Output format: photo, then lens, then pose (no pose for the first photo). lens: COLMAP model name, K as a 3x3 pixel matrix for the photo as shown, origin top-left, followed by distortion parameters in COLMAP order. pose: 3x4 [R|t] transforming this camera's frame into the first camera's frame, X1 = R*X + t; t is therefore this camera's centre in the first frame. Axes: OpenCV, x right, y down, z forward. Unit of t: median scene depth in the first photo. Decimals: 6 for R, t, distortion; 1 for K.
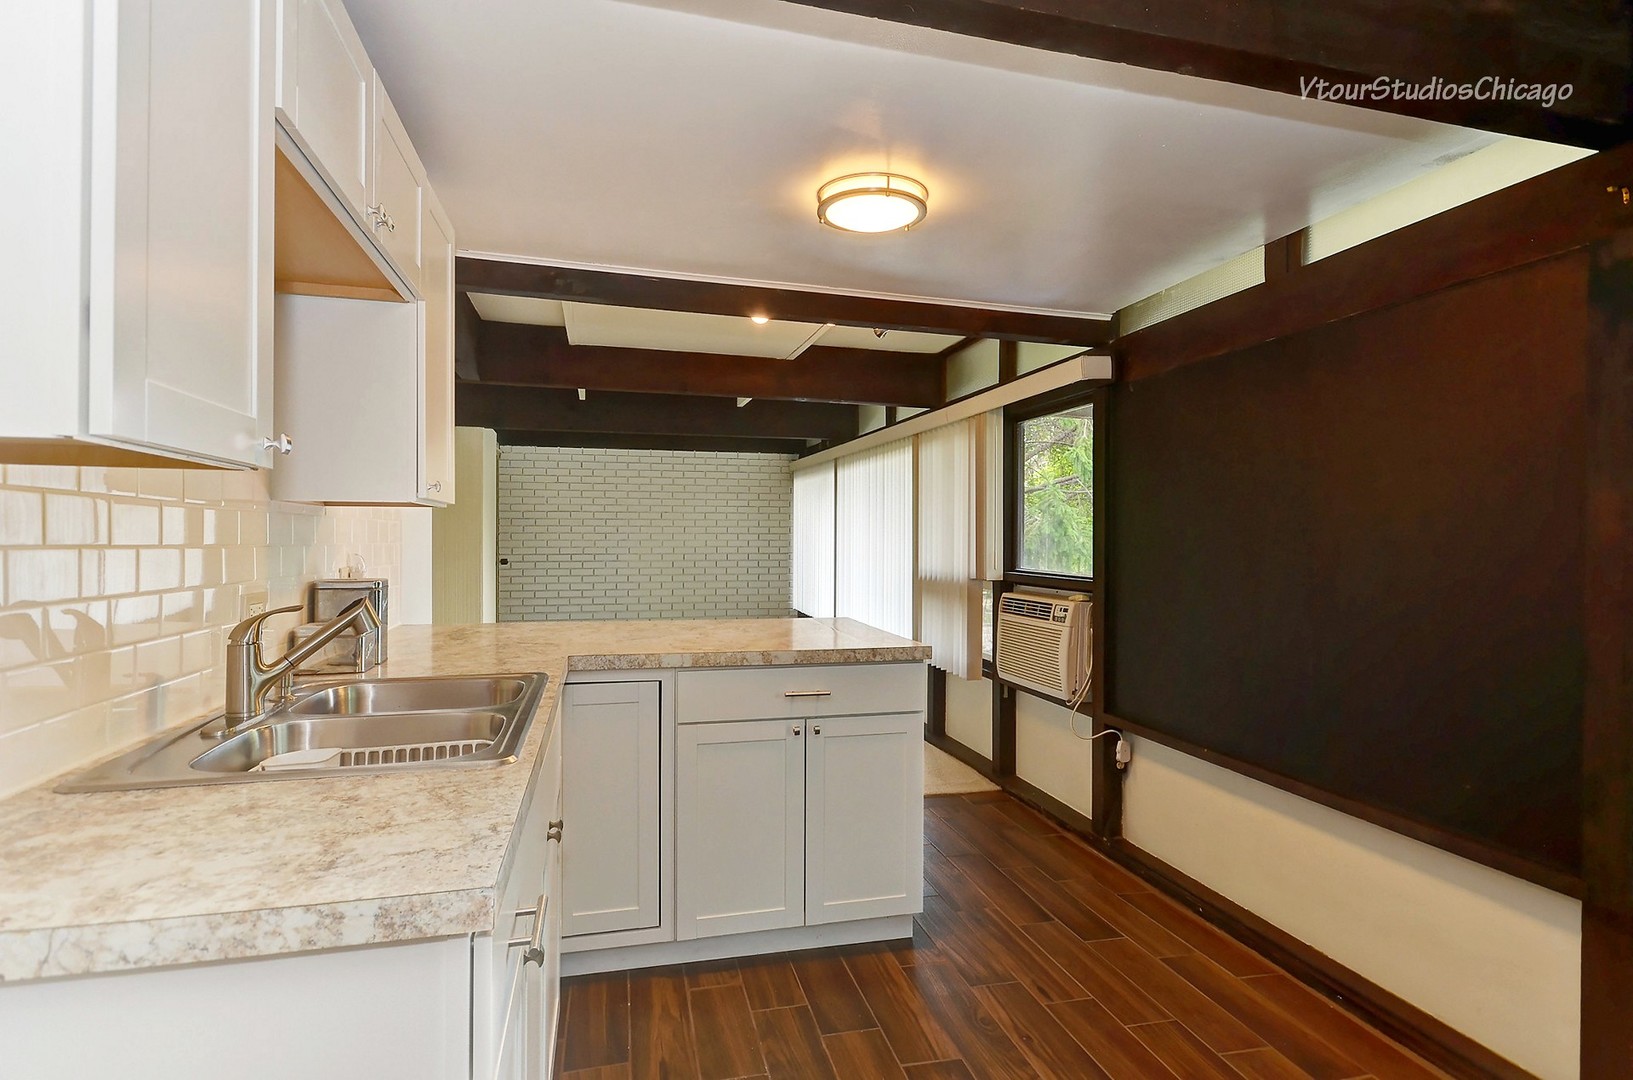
lens RADIAL K [[845.2, 0, 824.7], [0, 845.2, 535.8], [0, 0, 1]] dist [0.009284, 0.000823]
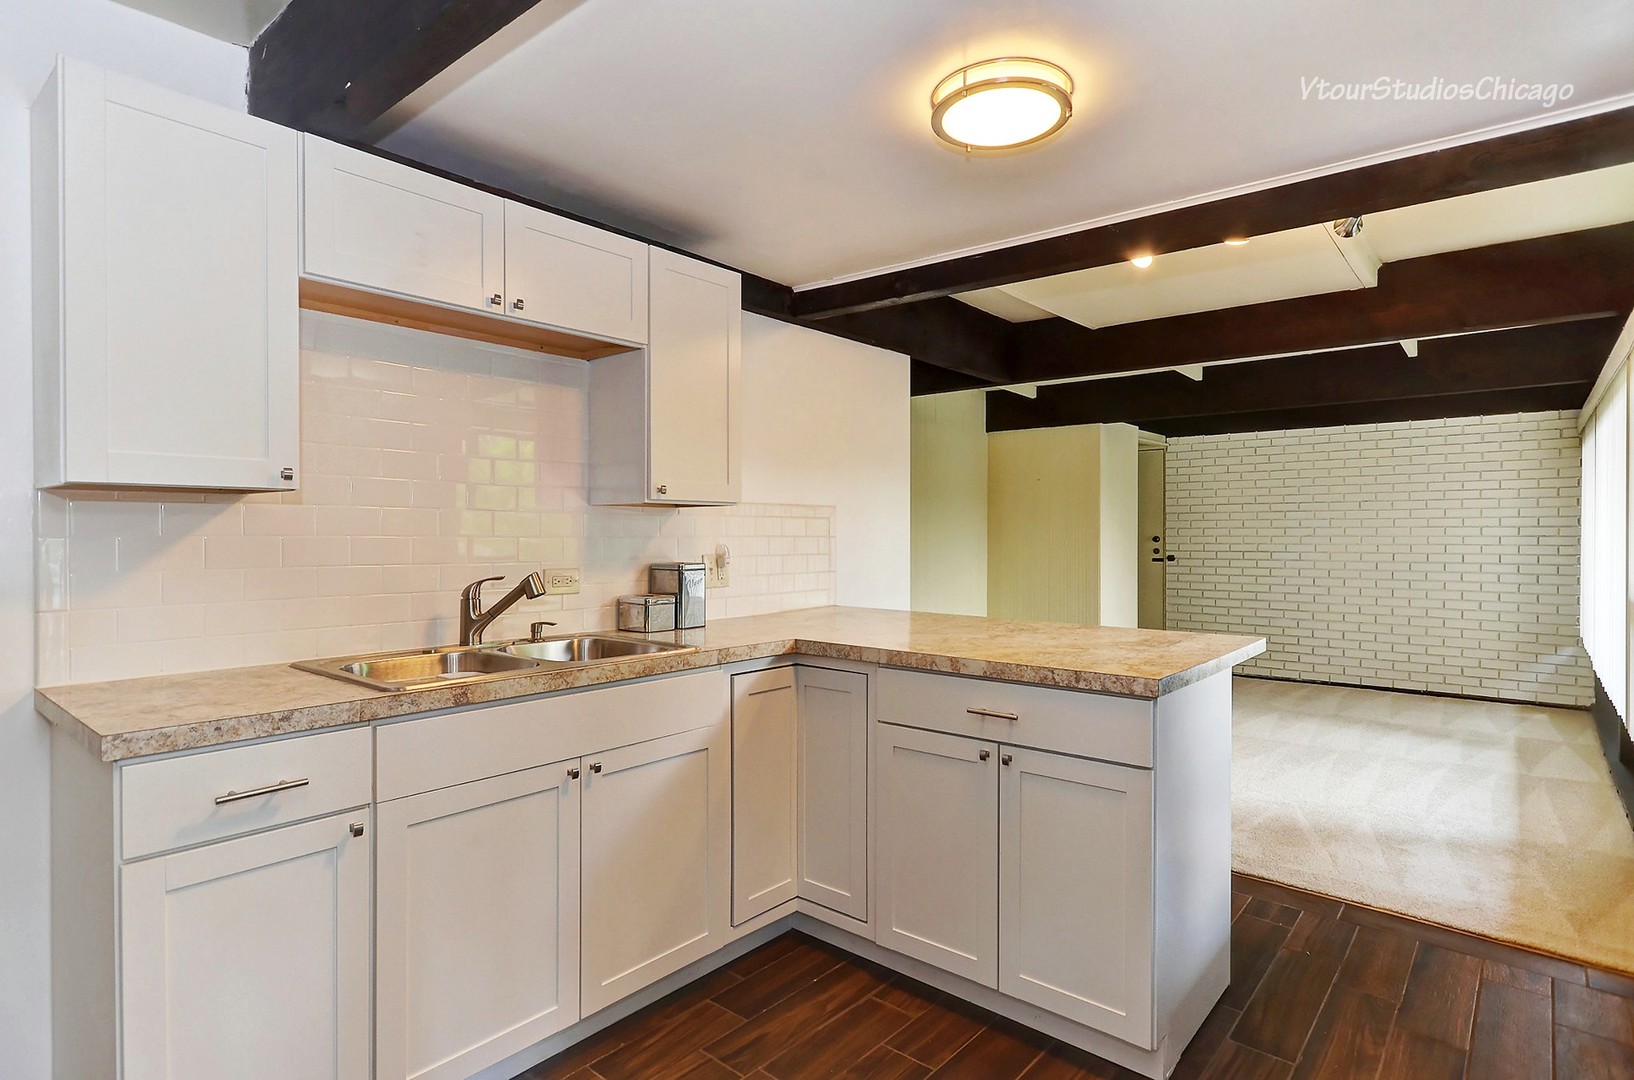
lens RADIAL K [[845.7, 0, 825.3], [0, 845.7, 535.8], [0, 0, 1]] dist [0.009284, 0.000823]
pose [[0.582605, -0.001934, -0.812753, 0.413437], [0.004082, 0.999992, 0.000547, 0.006536], [0.812745, -0.003637, 0.582608, 0.274578]]
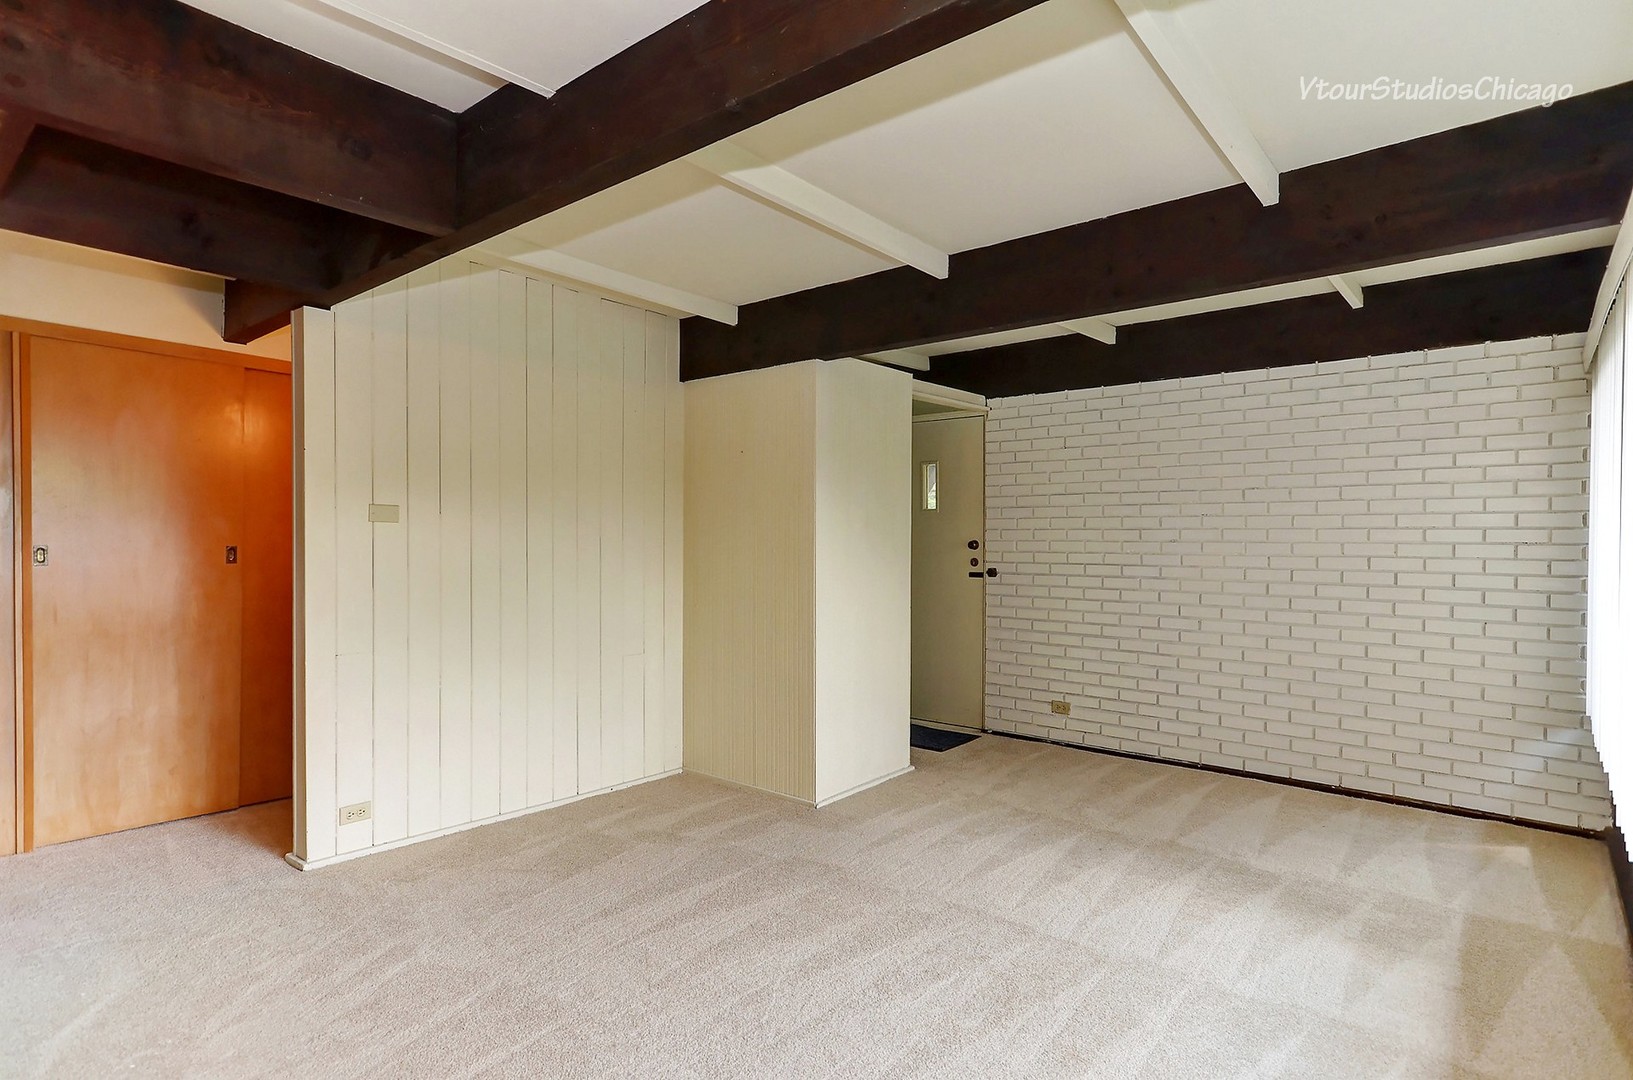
lens RADIAL K [[843.8, 0, 821.6], [0, 843.8, 539.2], [0, 0, 1]] dist [0.000424, 0.014820]
pose [[0.574519, 0.002839, -0.818486, 0.210338], [0.000115, 0.999994, 0.003549, 0.003928], [0.818491, -0.002133, 0.574515, 1.186486]]
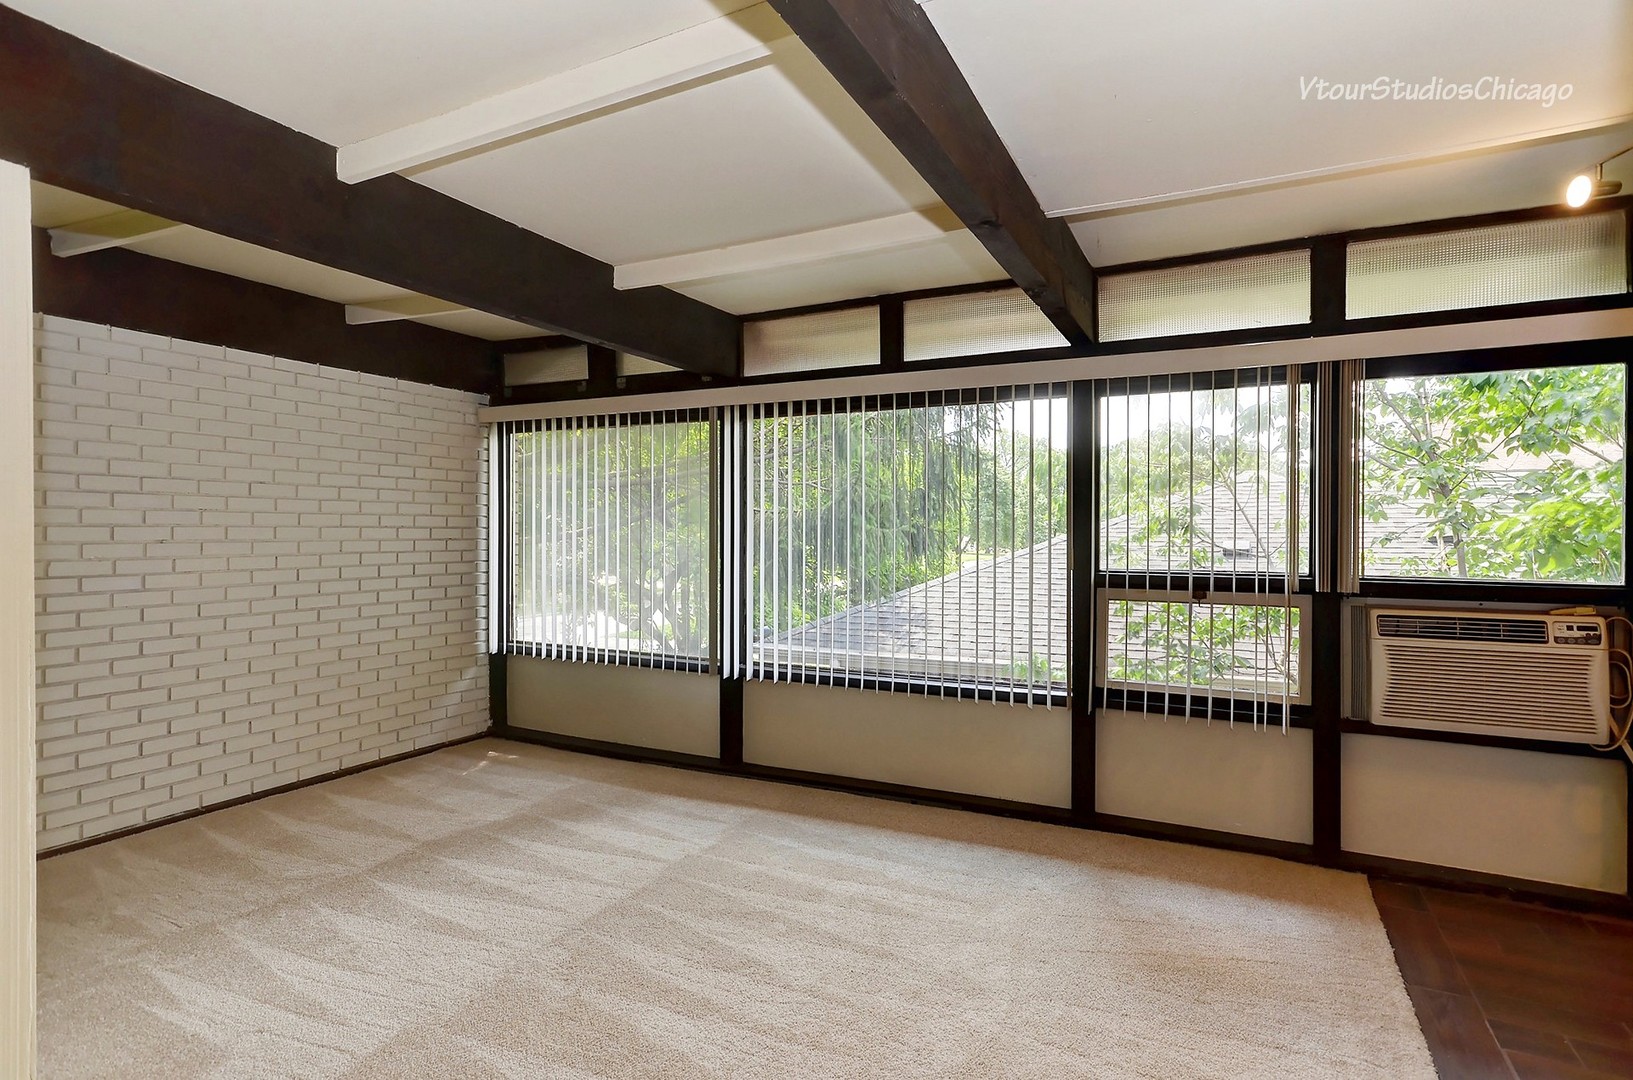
lens RADIAL K [[843.8, 0, 821.6], [0, 843.8, 539.2], [0, 0, 1]] dist [0.000424, 0.014820]
pose [[0.664988, -0.009397, 0.746795, -0.821491], [0.000591, 0.999927, 0.012056, -0.003631], [-0.746854, -0.007575, 0.664945, 1.087196]]
